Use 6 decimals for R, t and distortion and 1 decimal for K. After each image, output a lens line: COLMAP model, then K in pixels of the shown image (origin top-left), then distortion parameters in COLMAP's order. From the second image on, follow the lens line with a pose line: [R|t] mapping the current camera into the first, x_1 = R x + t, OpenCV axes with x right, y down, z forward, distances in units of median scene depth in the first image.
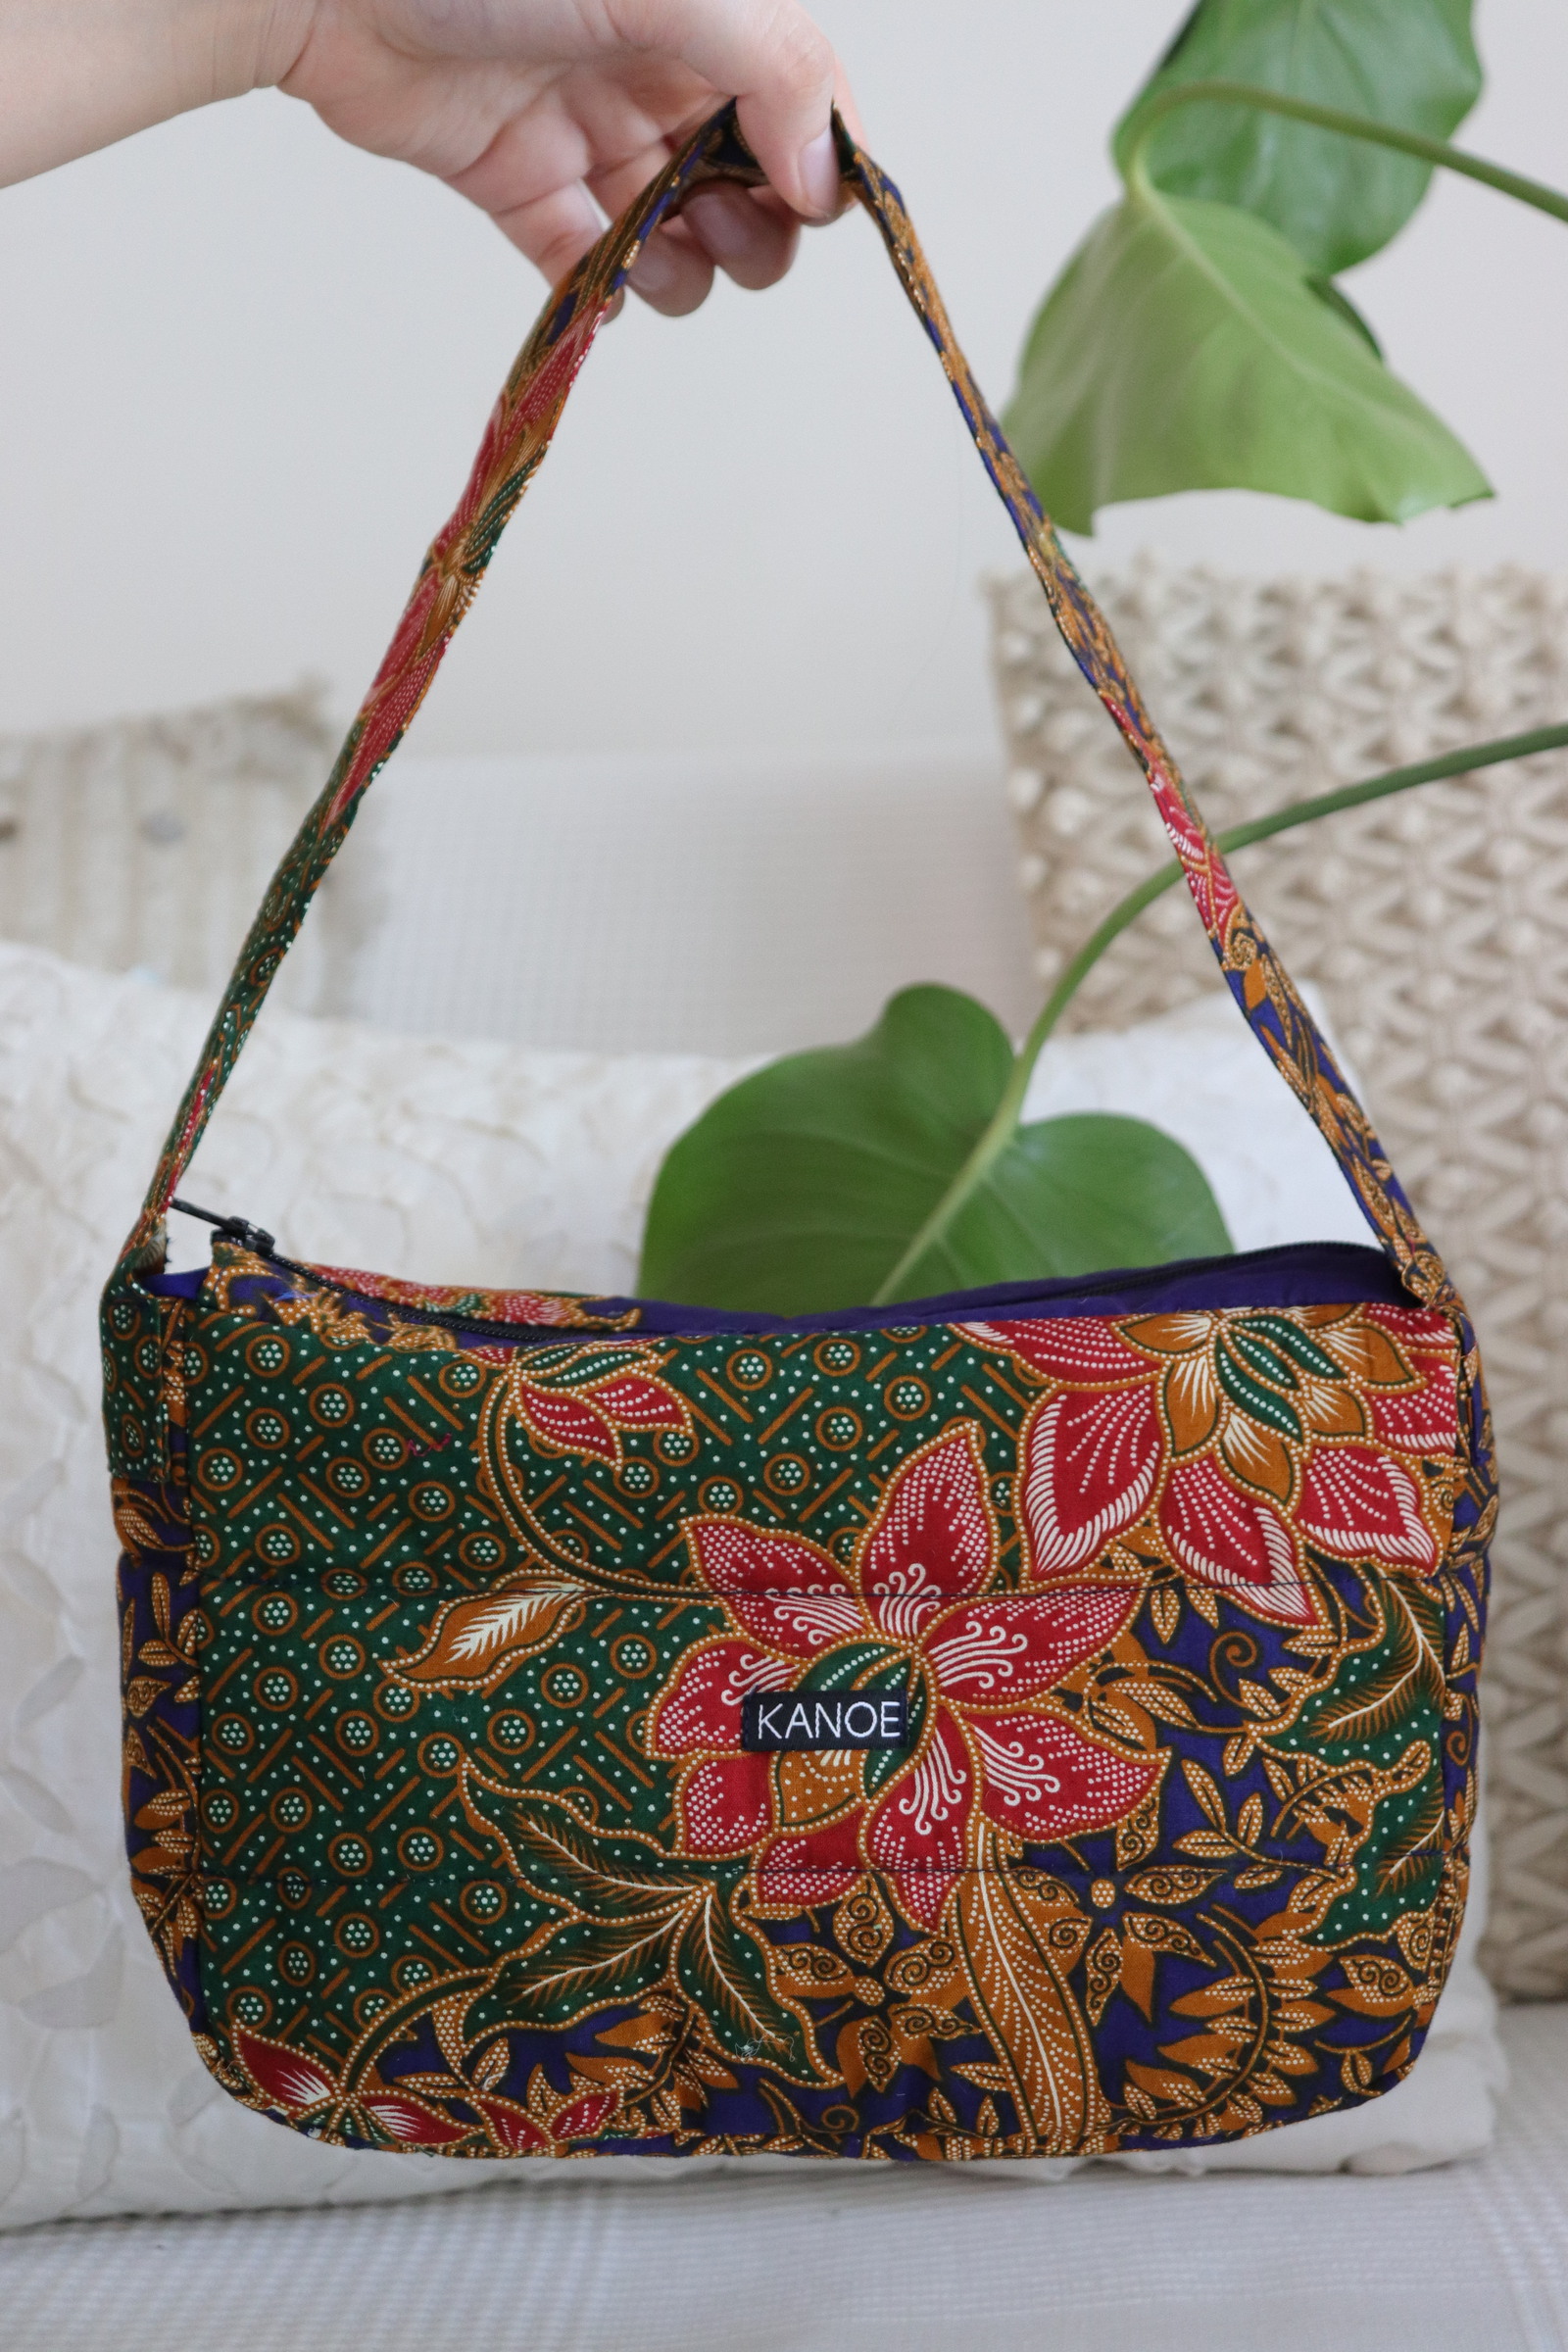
lens RADIAL K [[3550.8, 0, 812.1], [0, 3550.8, 1163.9], [0, 0, 1]] dist [0.145479, 0.000000]
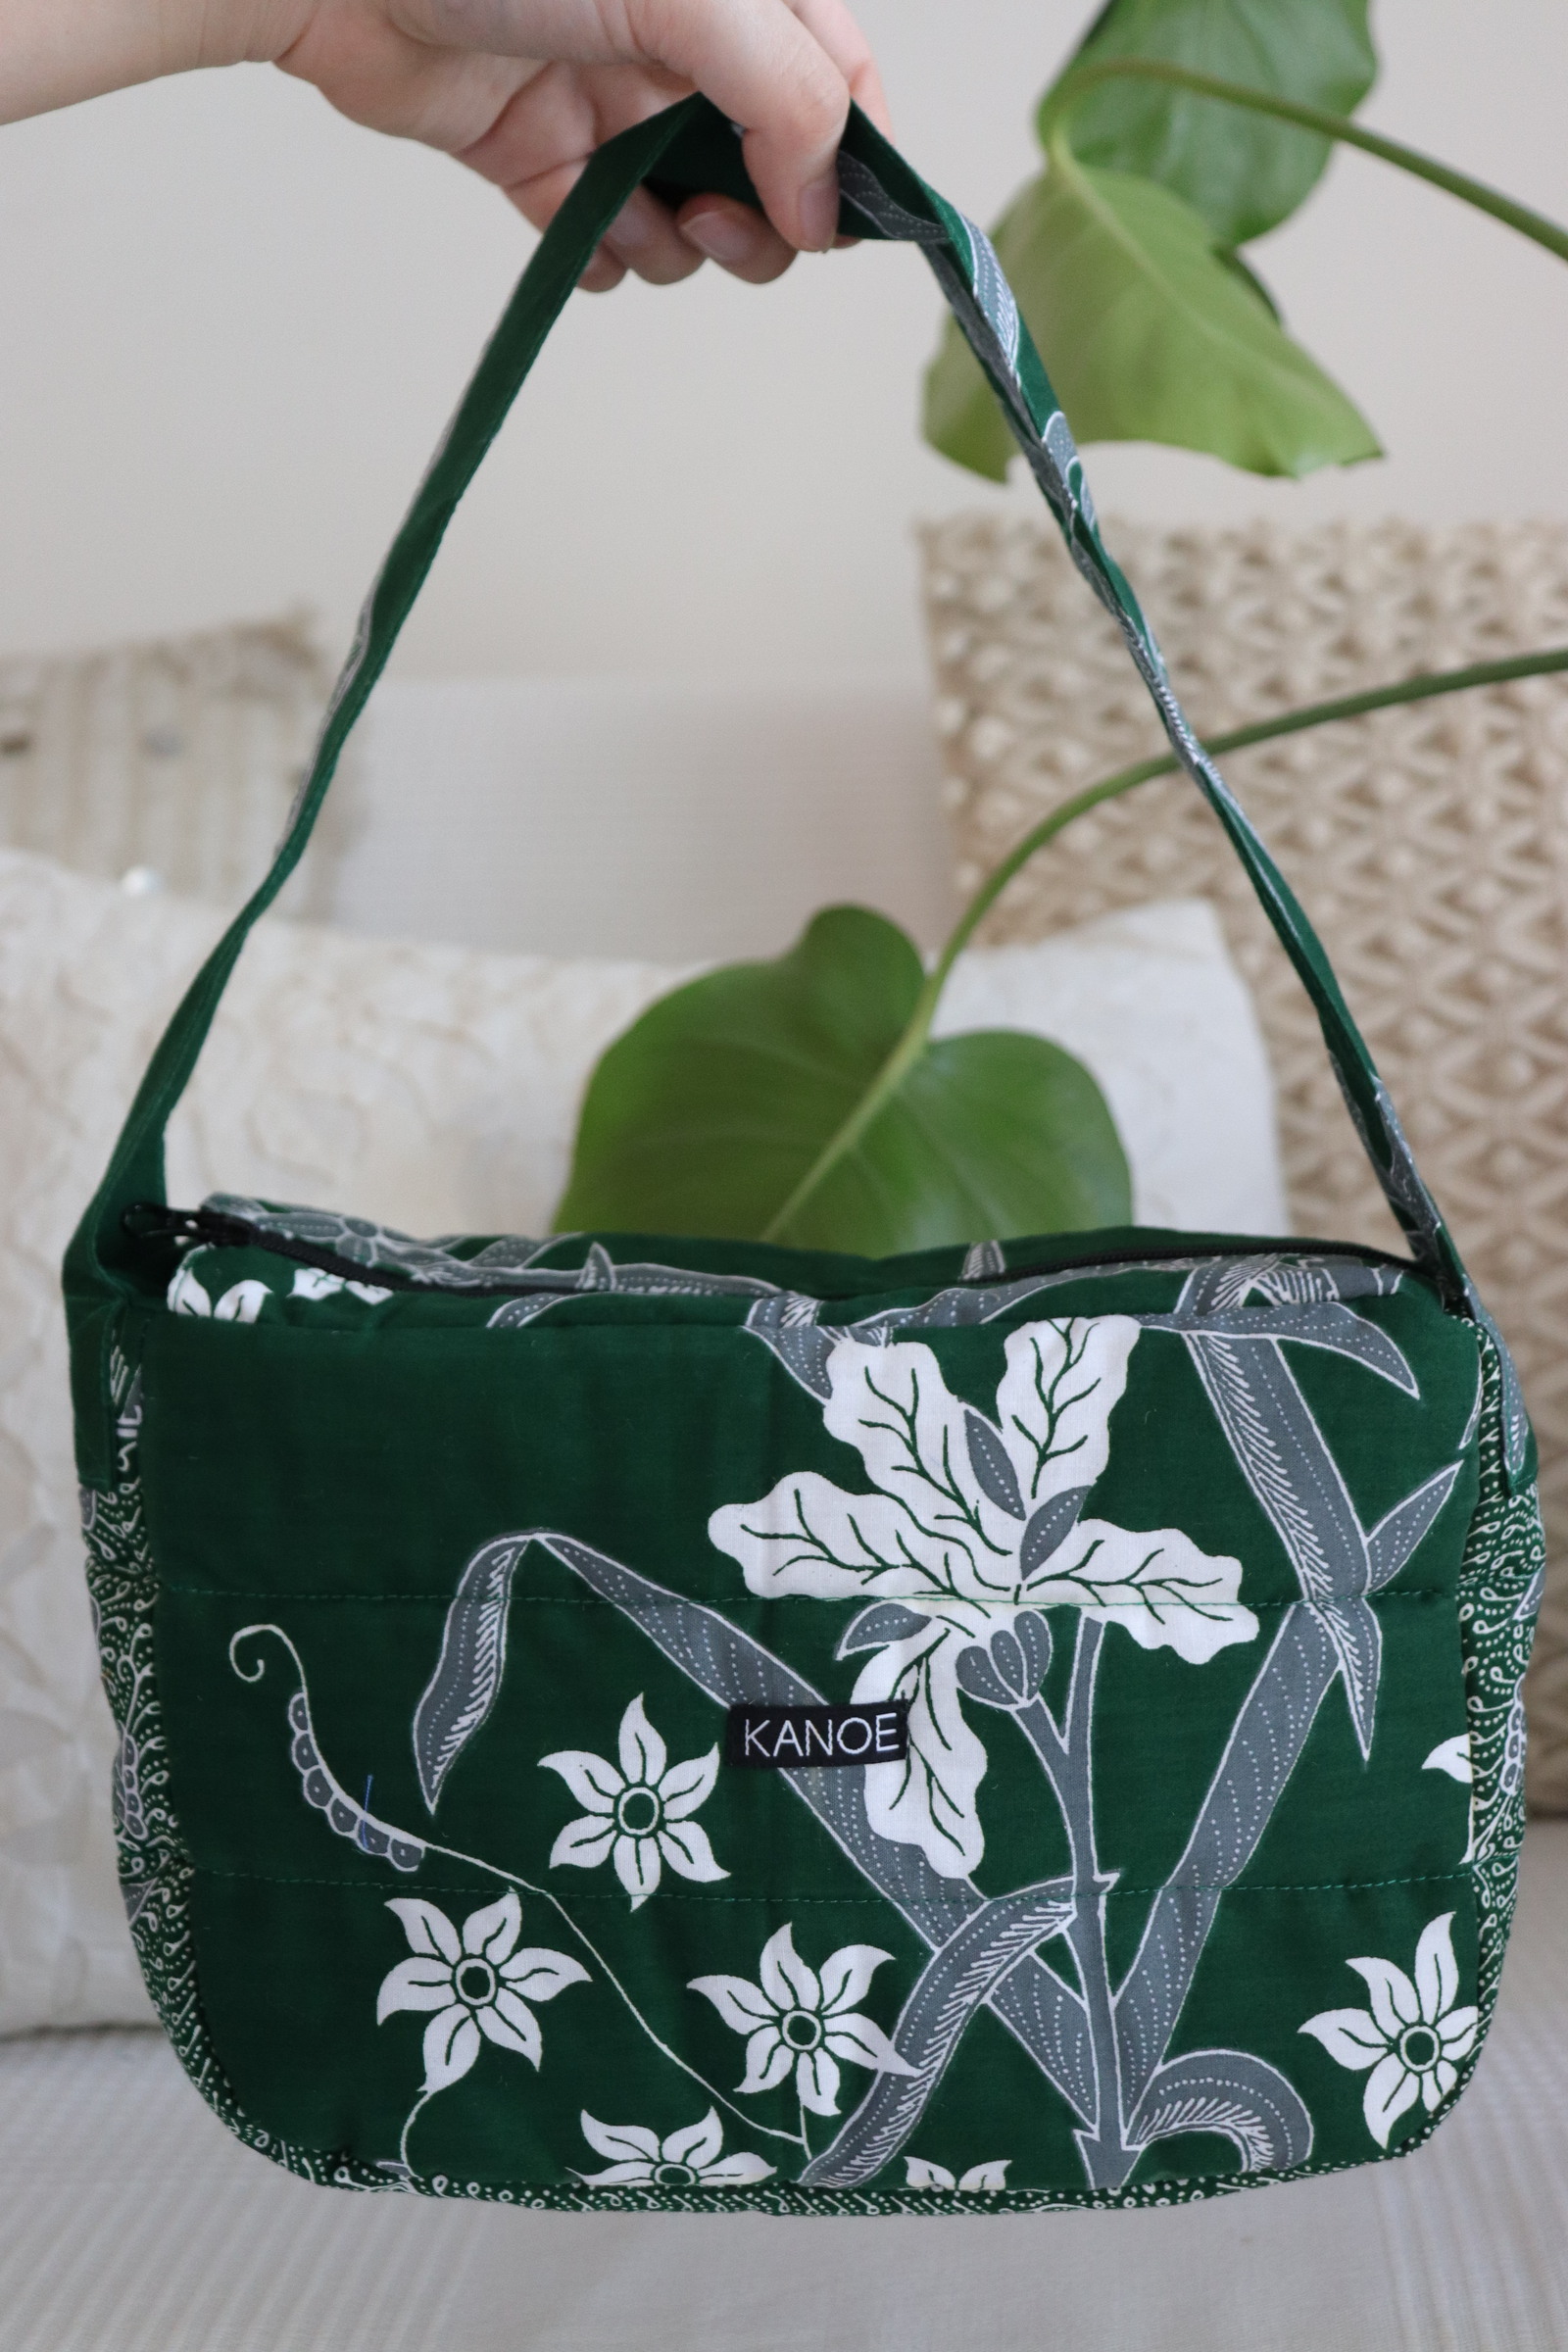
lens RADIAL K [[2922.6, 0, 801.1], [0, 2922.6, 1165.7], [0, 0, 1]] dist [0.049432, 0.000000]
pose [[0.999921, 0.012436, 0.002008, 0.014878], [-0.012527, 0.998434, 0.054519, -0.017270], [-0.001327, -0.054540, 0.998511, 0.100331]]
